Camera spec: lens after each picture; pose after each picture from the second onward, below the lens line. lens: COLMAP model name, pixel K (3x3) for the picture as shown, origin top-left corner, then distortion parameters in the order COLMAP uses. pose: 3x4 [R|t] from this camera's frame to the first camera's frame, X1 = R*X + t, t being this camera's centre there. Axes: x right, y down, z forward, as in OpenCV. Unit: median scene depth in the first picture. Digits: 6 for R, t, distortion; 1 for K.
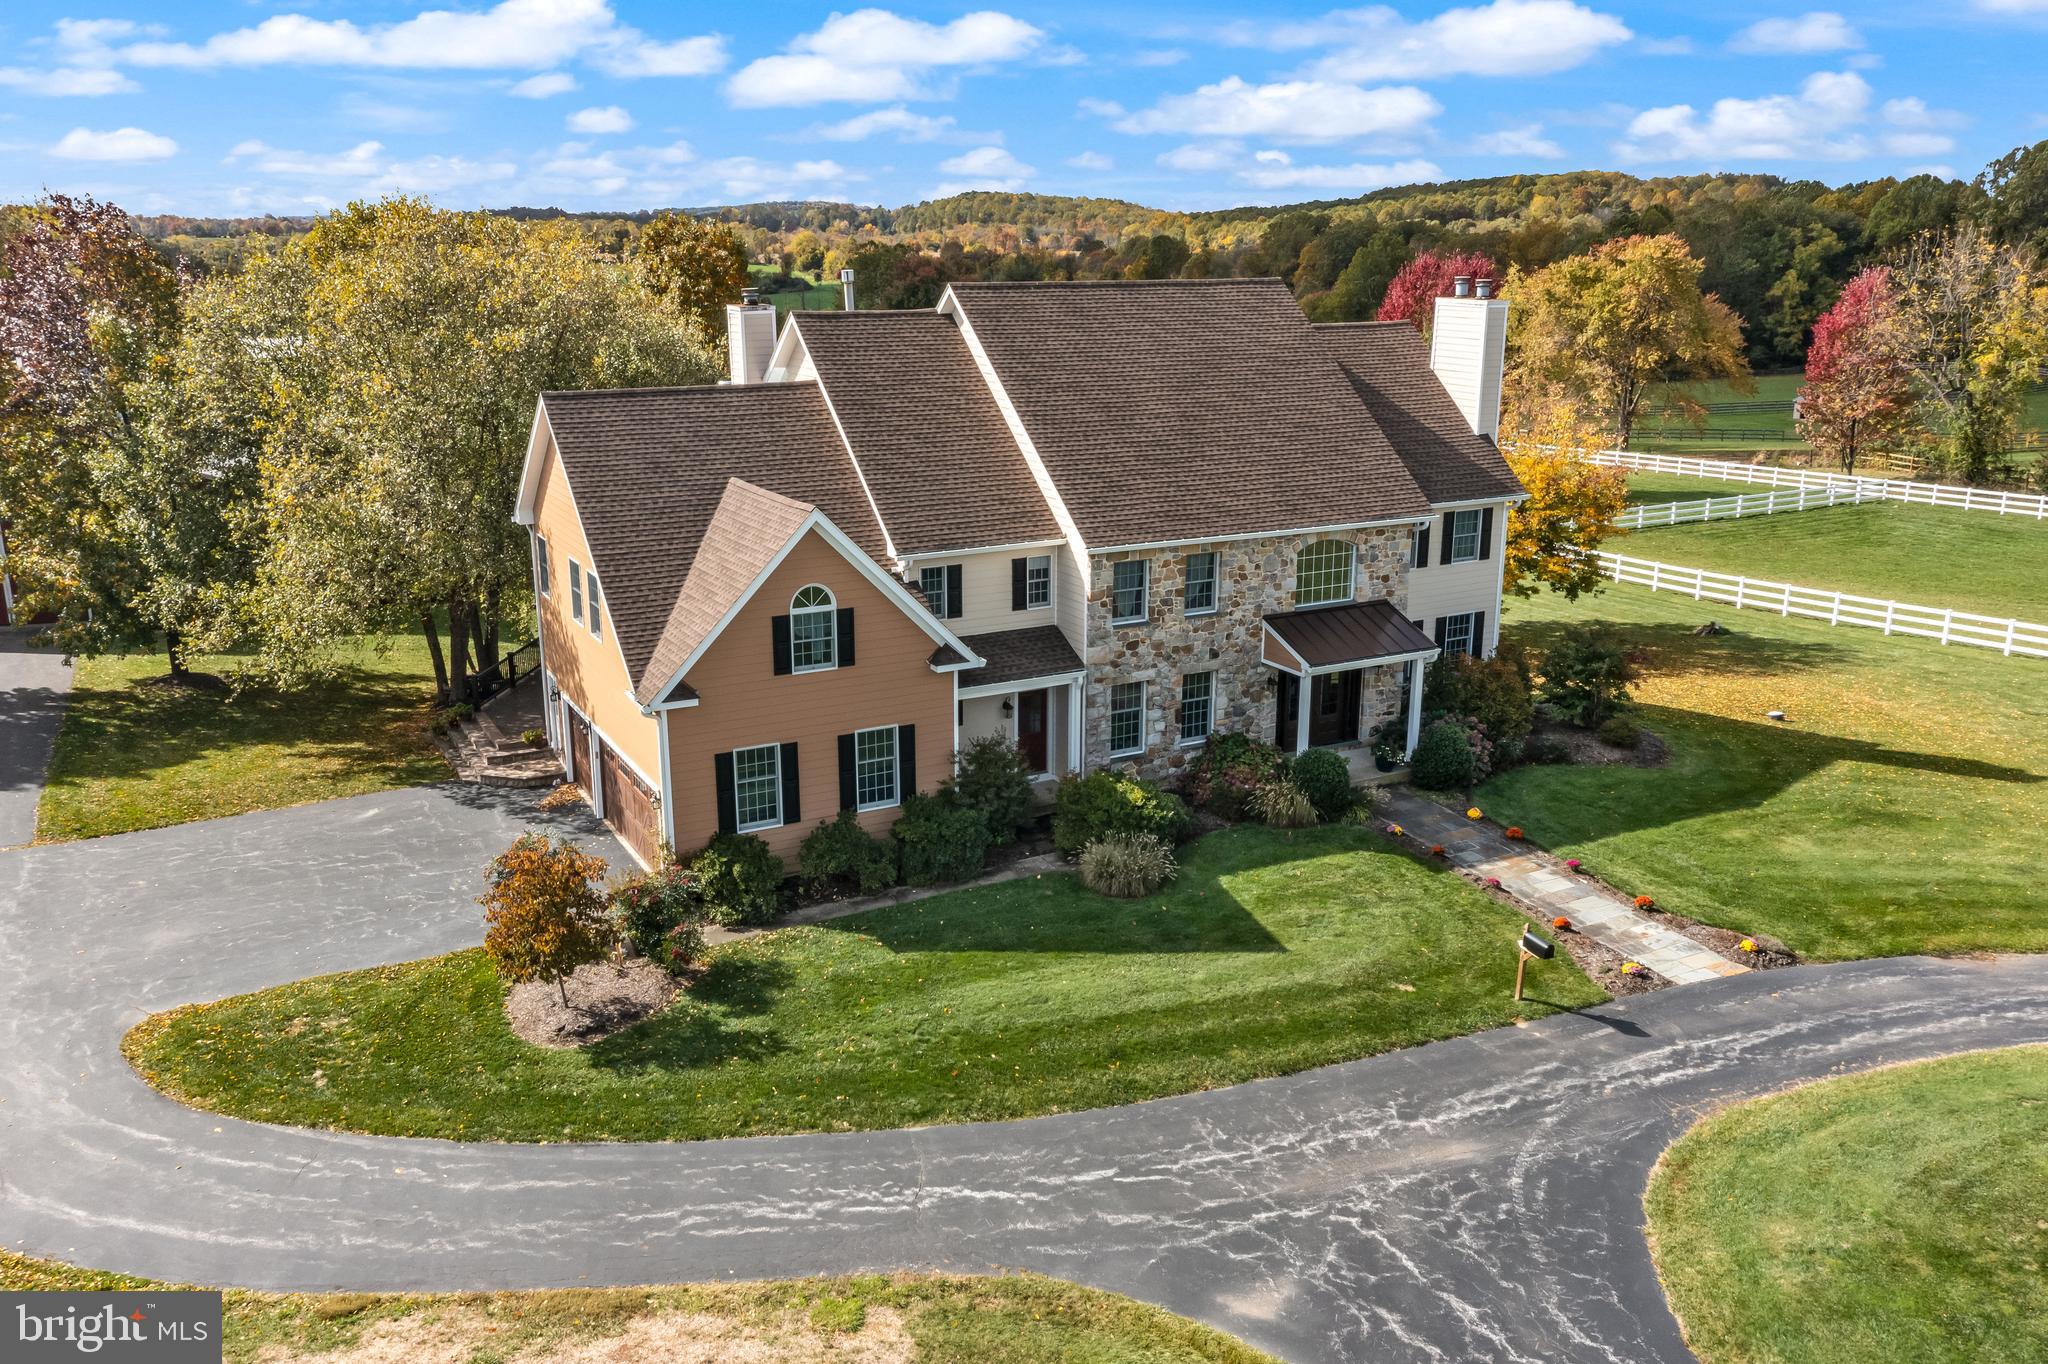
lens RADIAL K [[1618.8, 0, 1024.0], [0, 1618.8, 682.0], [0, 0, 1]] dist [-0.001998, -0.008086]
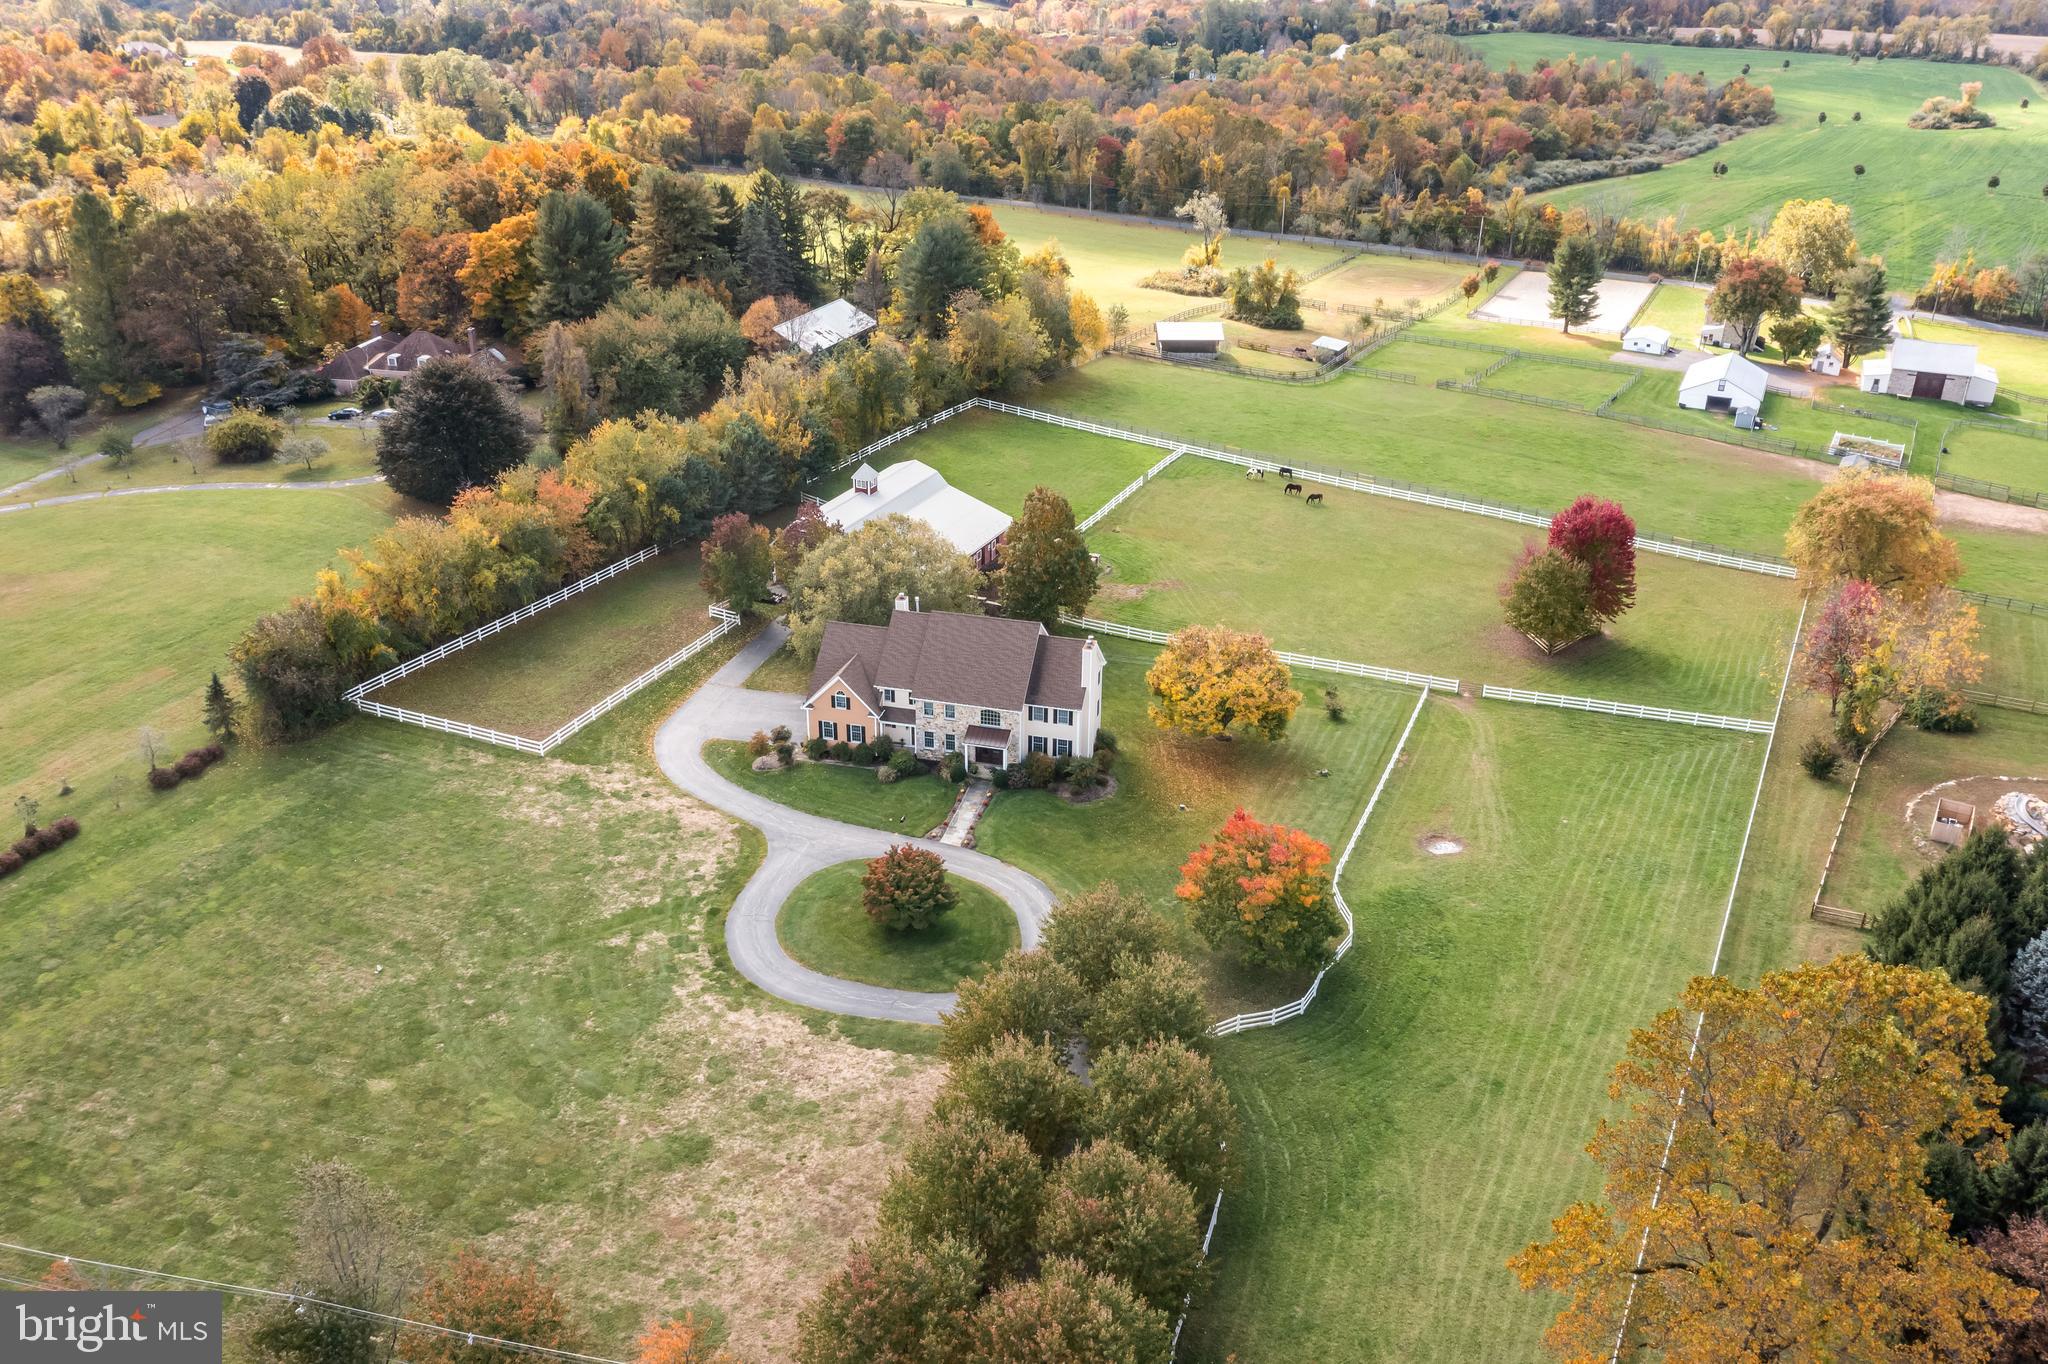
lens RADIAL K [[1618.8, 0, 1024.0], [0, 1618.8, 682.0], [0, 0, 1]] dist [-0.001998, -0.008086]
pose [[0.733613, 0.298590, -0.610456, 2.565758], [-0.192215, 0.952790, 0.235041, -1.068118], [0.651817, -0.055090, 0.756373, -1.761900]]
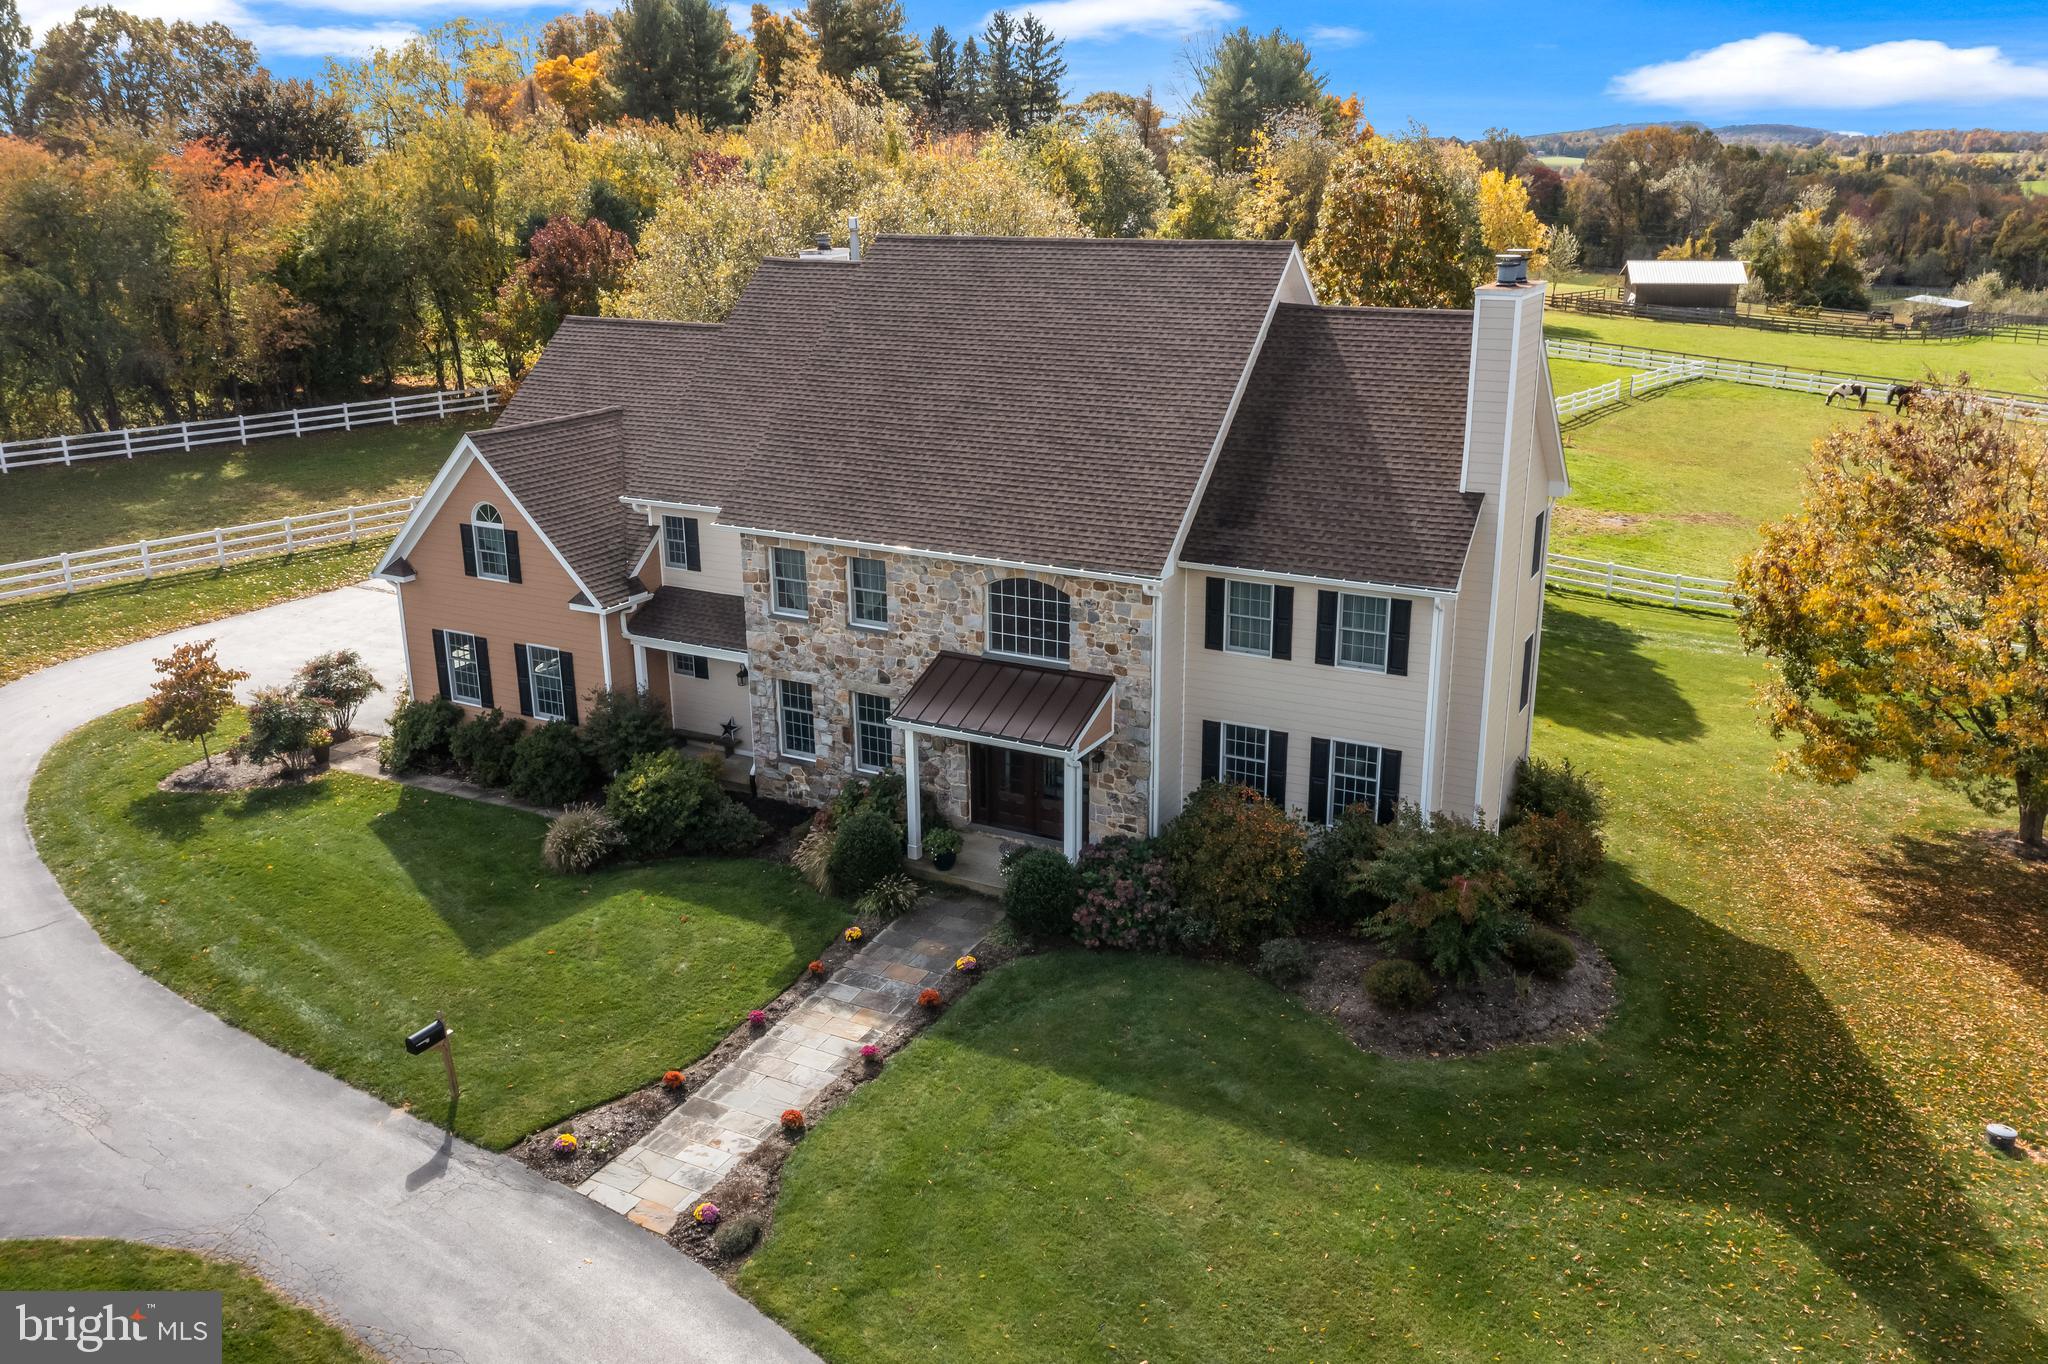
lens RADIAL K [[1618.8, 0, 1024.0], [0, 1618.8, 682.0], [0, 0, 1]] dist [-0.001998, -0.008086]
pose [[0.545905, 0.250964, -0.799378, 0.883339], [-0.216829, 0.963900, 0.154539, -0.171581], [0.809304, 0.088965, 0.580614, 0.582522]]
